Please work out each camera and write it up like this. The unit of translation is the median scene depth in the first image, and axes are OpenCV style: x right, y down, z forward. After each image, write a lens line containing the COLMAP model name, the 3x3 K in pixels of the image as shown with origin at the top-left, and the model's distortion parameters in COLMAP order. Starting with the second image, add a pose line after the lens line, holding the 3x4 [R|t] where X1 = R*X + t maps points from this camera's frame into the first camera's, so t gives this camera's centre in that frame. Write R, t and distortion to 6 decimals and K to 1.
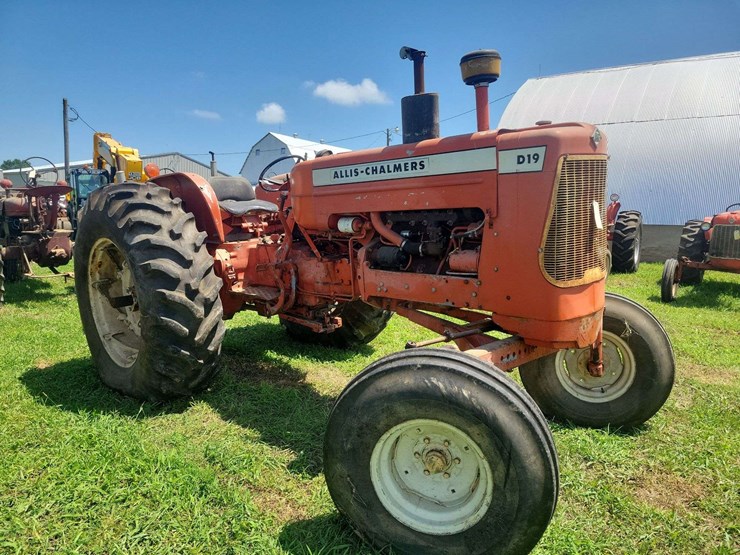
lens RADIAL K [[558.3, 0, 367.1], [0, 558.3, 283.7], [0, 0, 1]] dist [0.047998, -0.031715]
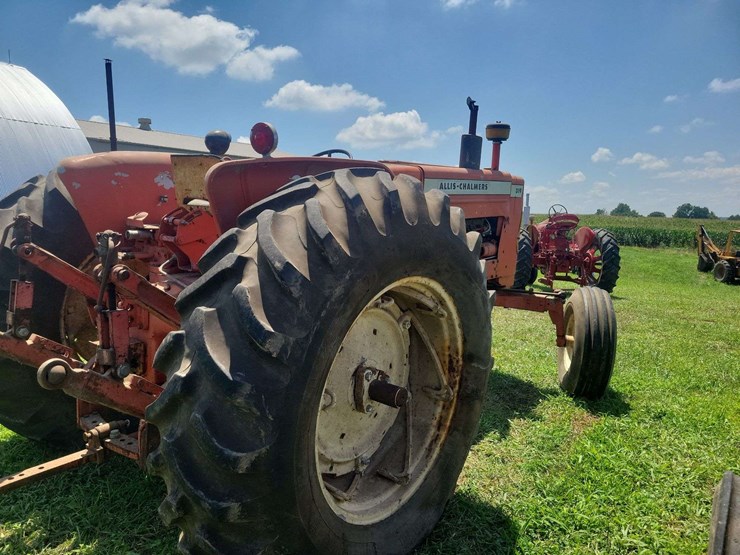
lens RADIAL K [[558.3, 0, 365.9], [0, 558.3, 283.1], [0, 0, 1]] dist [0.047998, -0.031715]
pose [[-0.124084, -0.129769, 0.983750, -1.506813], [0.115034, 0.982846, 0.144159, -0.240989], [-0.985581, 0.131052, -0.107028, 1.700927]]
